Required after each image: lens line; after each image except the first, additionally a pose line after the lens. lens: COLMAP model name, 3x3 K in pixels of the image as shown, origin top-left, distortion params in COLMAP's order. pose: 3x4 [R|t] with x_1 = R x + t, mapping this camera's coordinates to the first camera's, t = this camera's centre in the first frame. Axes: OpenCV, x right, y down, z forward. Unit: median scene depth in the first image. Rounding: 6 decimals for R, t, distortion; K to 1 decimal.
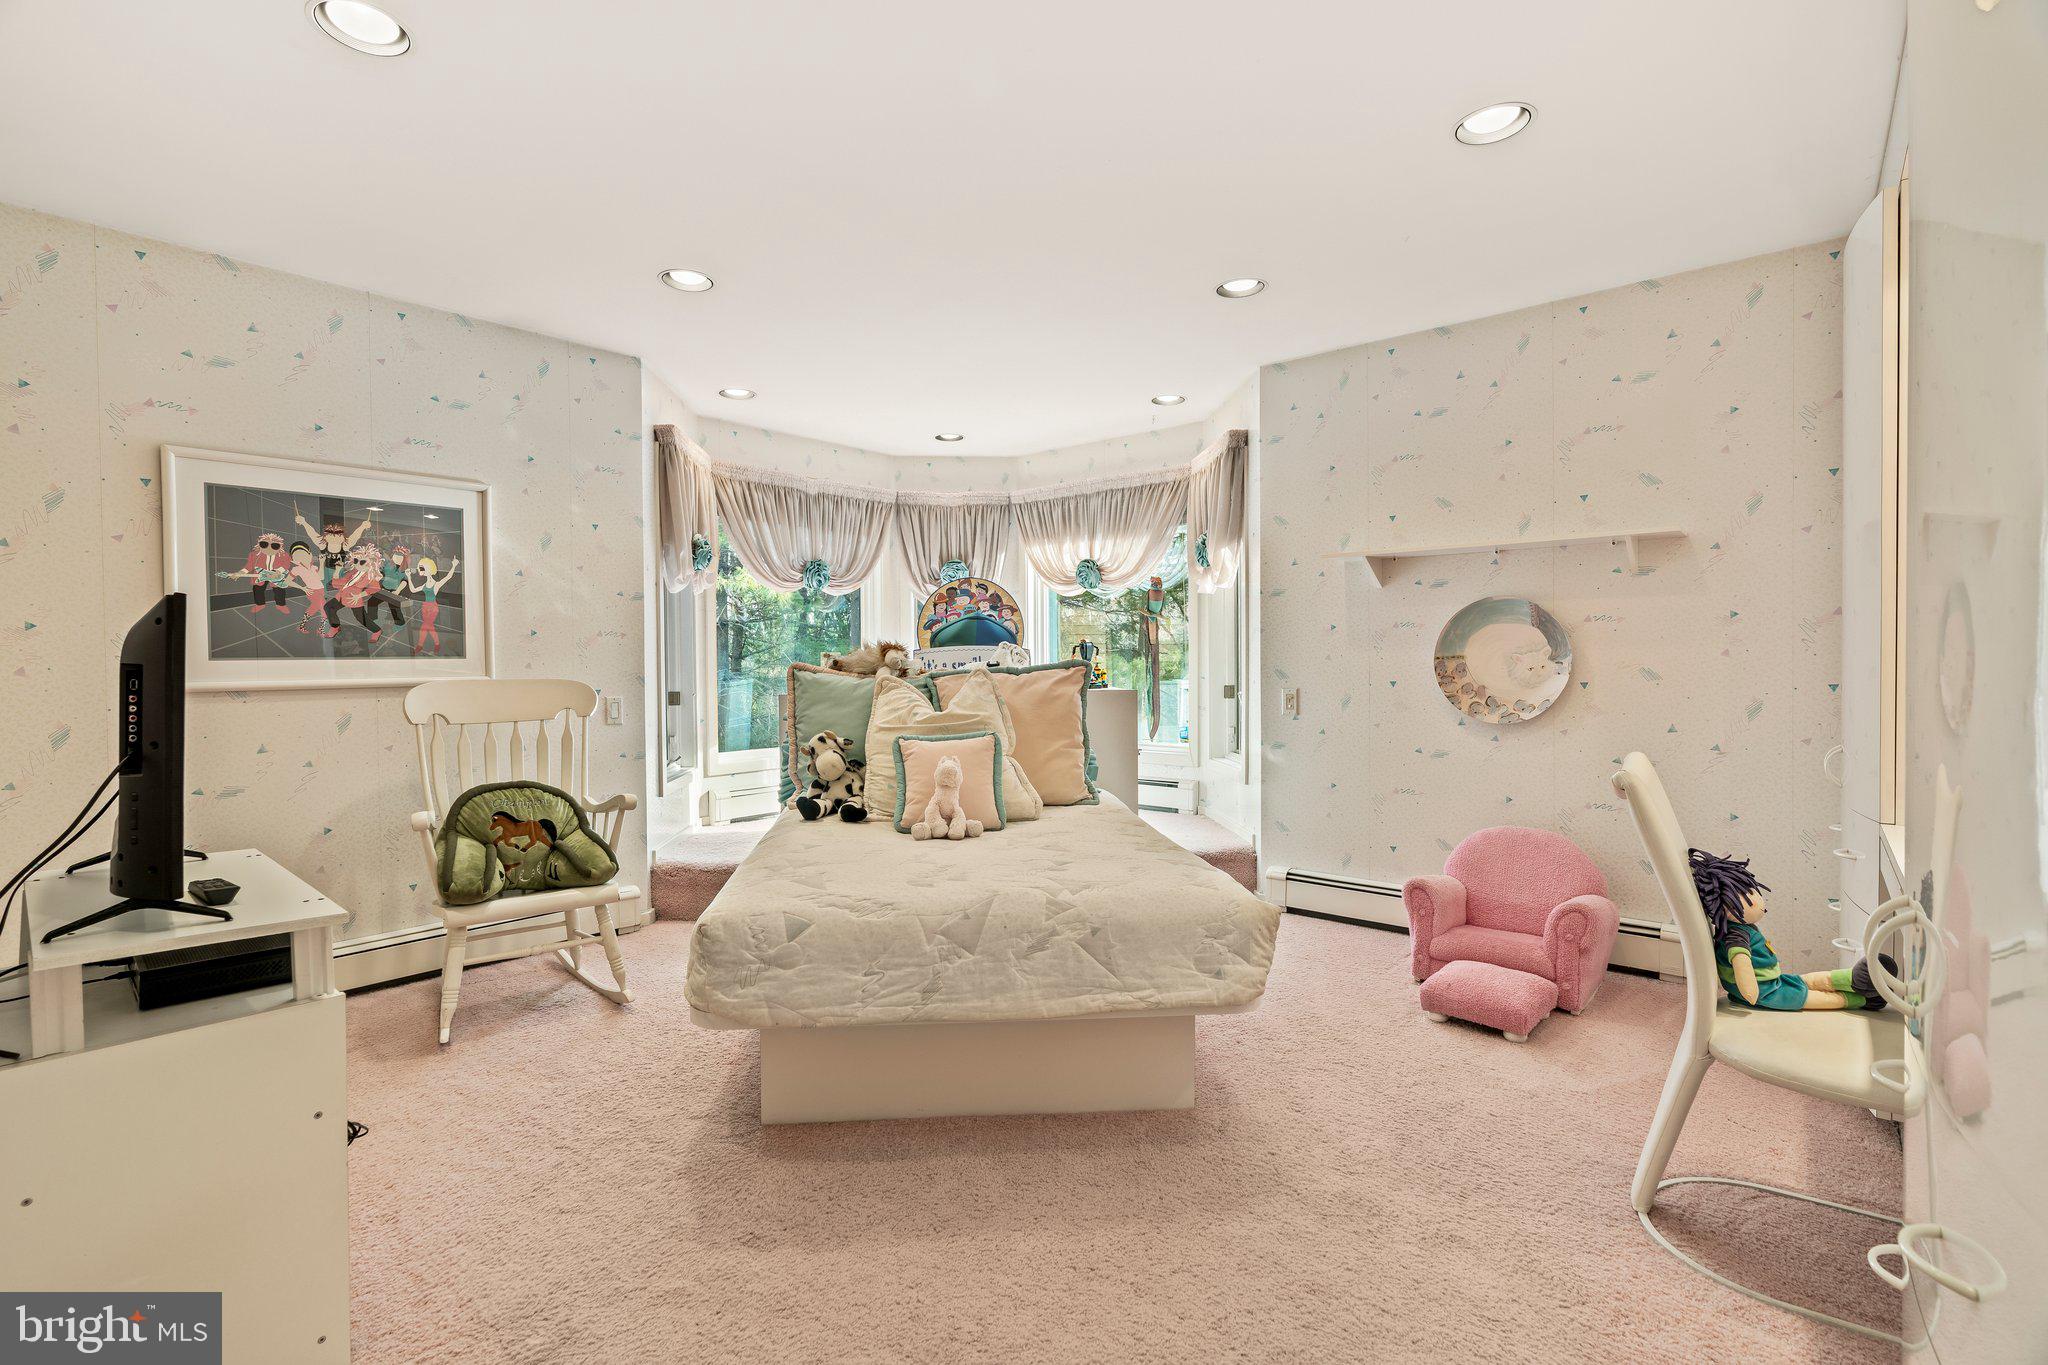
lens RADIAL K [[924.9, 0, 1011.5], [0, 924.9, 682.0], [0, 0, 1]] dist [-0.005153, 0.001645]
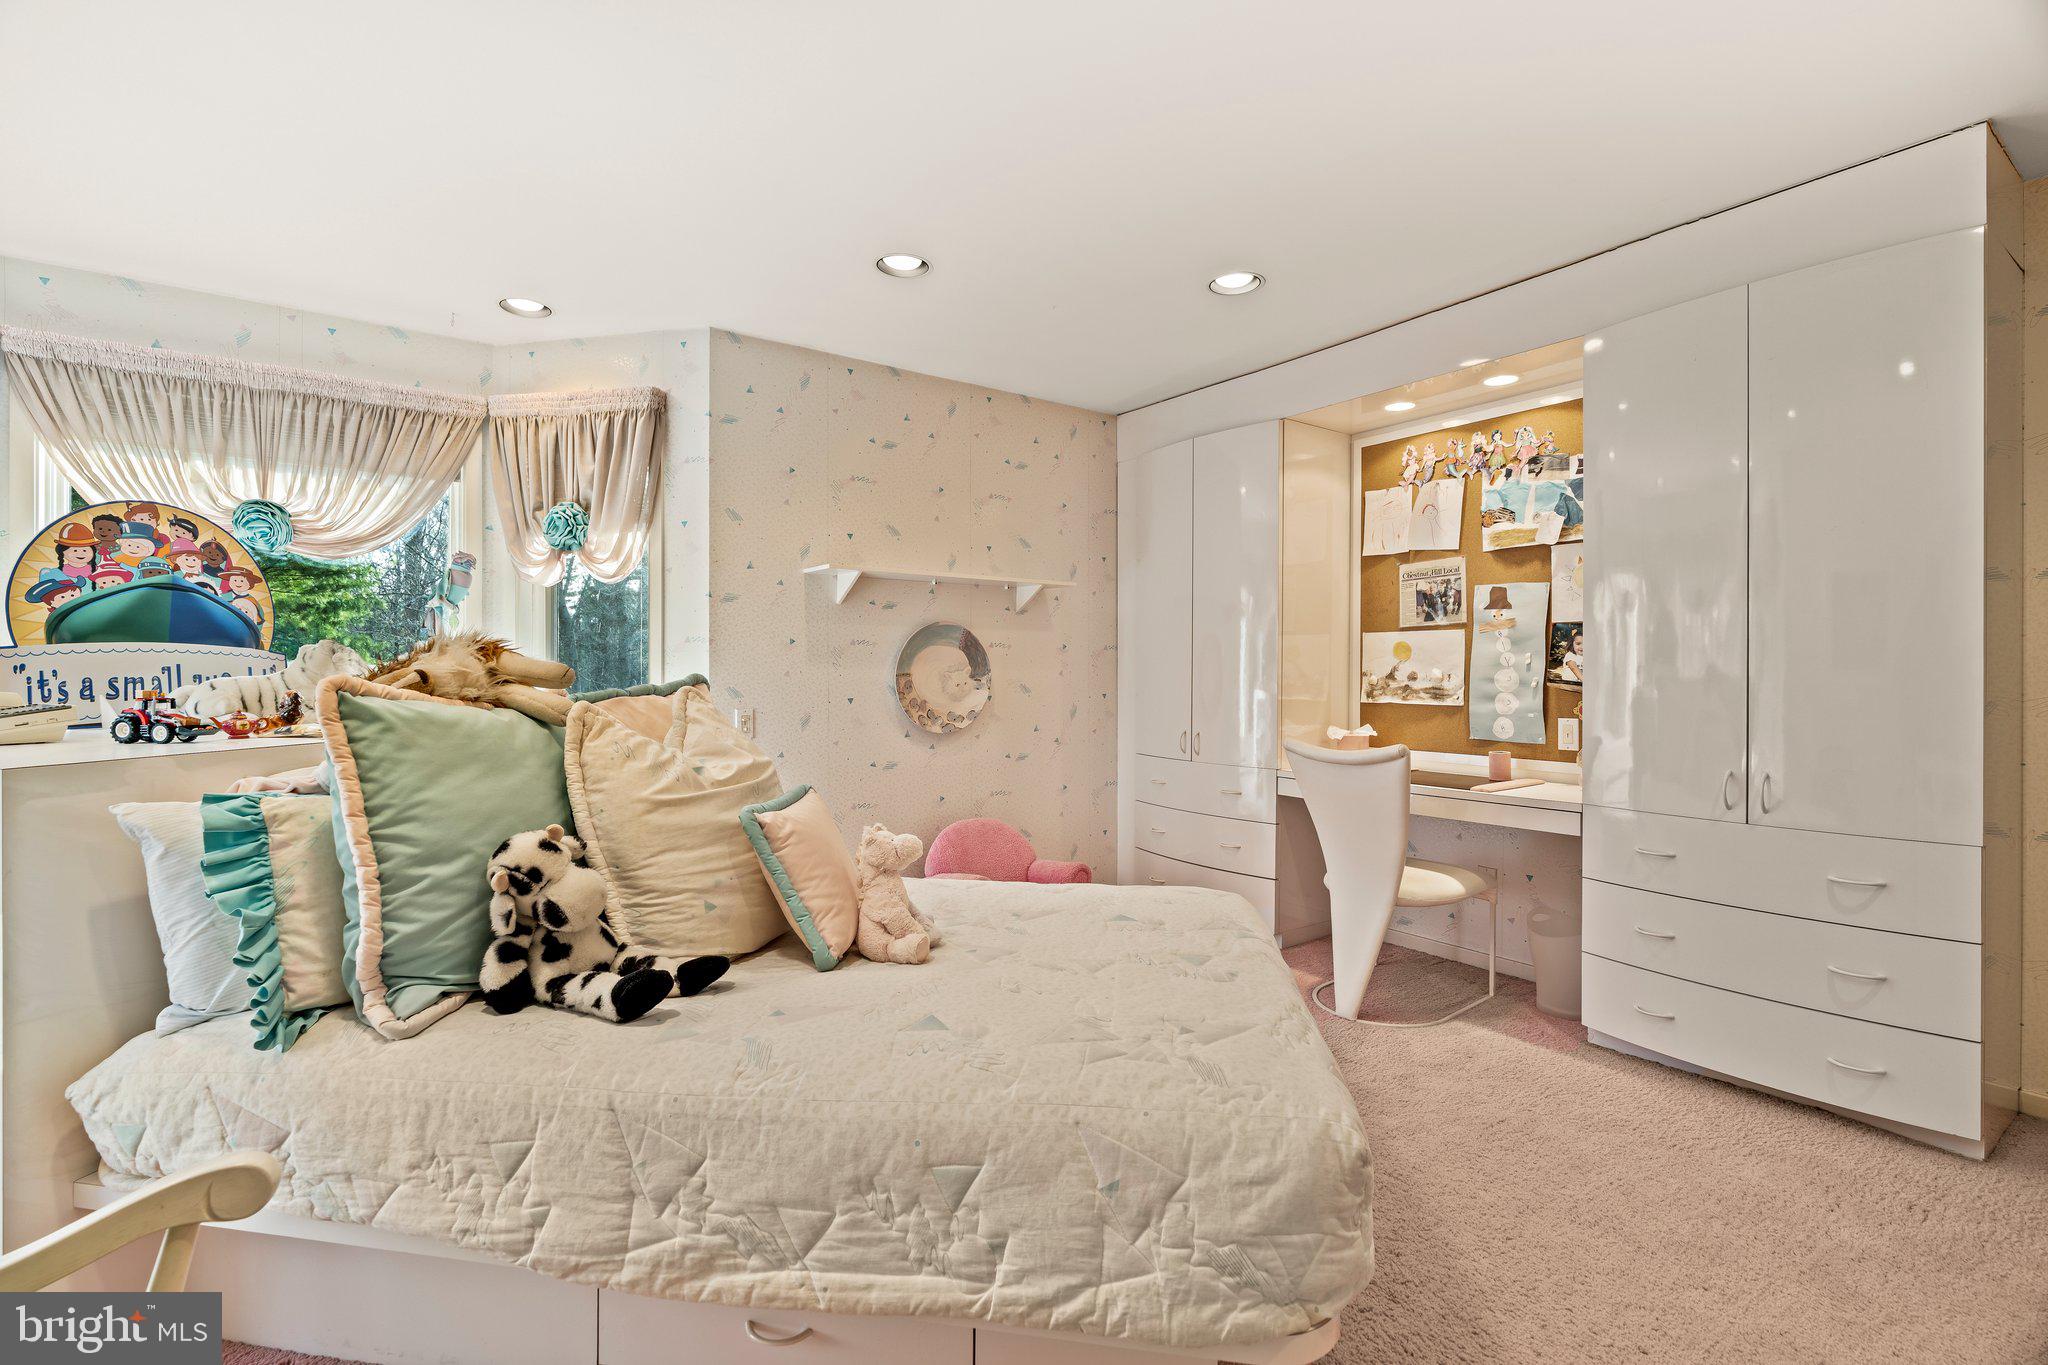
lens RADIAL K [[924.9, 0, 1014.8], [0, 924.9, 678.1], [0, 0, 1]] dist [-0.005153, 0.001645]
pose [[0.252561, 0.003727, 0.967574, -0.398979], [0.018220, 0.999797, -0.008607, -0.008277], [-0.967409, 0.019803, 0.252442, 0.444285]]
